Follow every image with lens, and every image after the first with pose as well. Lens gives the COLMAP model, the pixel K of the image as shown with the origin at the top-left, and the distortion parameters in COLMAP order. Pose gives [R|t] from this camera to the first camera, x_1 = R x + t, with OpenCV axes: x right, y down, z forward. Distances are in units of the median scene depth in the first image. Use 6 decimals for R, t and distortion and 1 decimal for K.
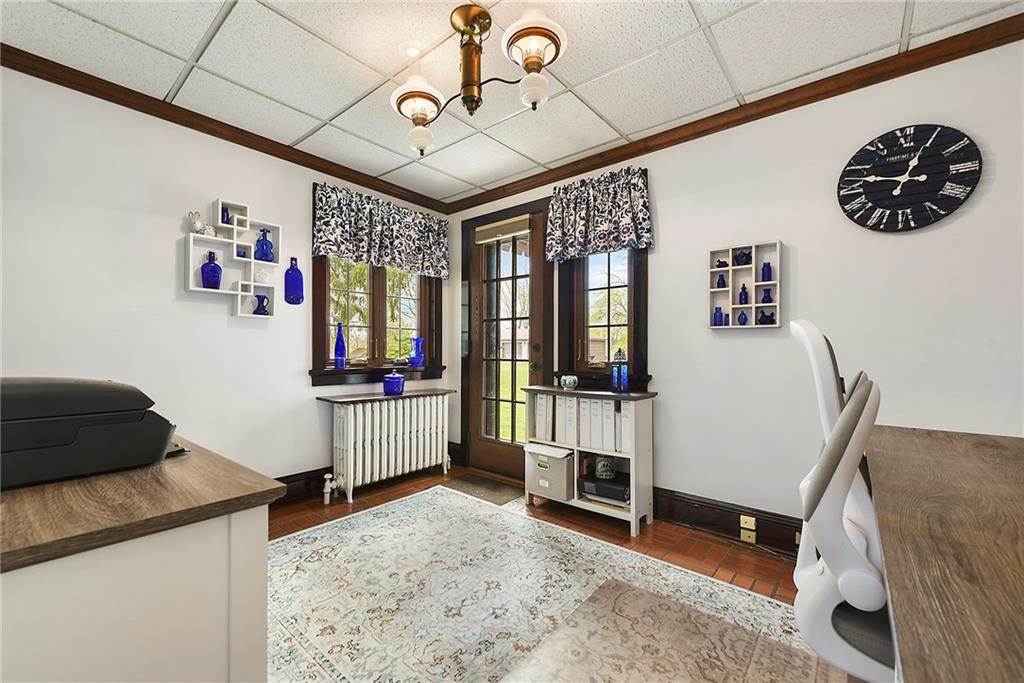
lens RADIAL K [[429.4, 0, 507.0], [0, 429.4, 343.3], [0, 0, 1]] dist [0.001579, -0.000153]
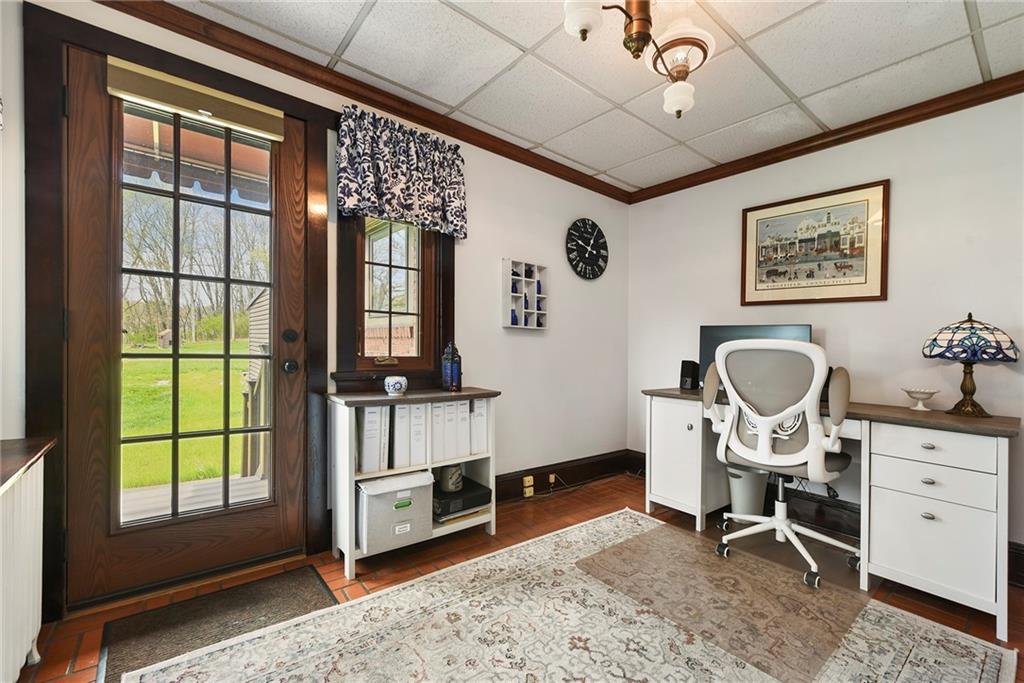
lens RADIAL K [[429.4, 0, 507.0], [0, 429.4, 343.3], [0, 0, 1]] dist [0.001579, -0.000153]
pose [[0.175802, 0.011814, 0.984355, -0.706607], [-0.038166, 0.999258, -0.005177, 0.016228], [-0.983685, -0.036659, 0.176122, 0.850506]]
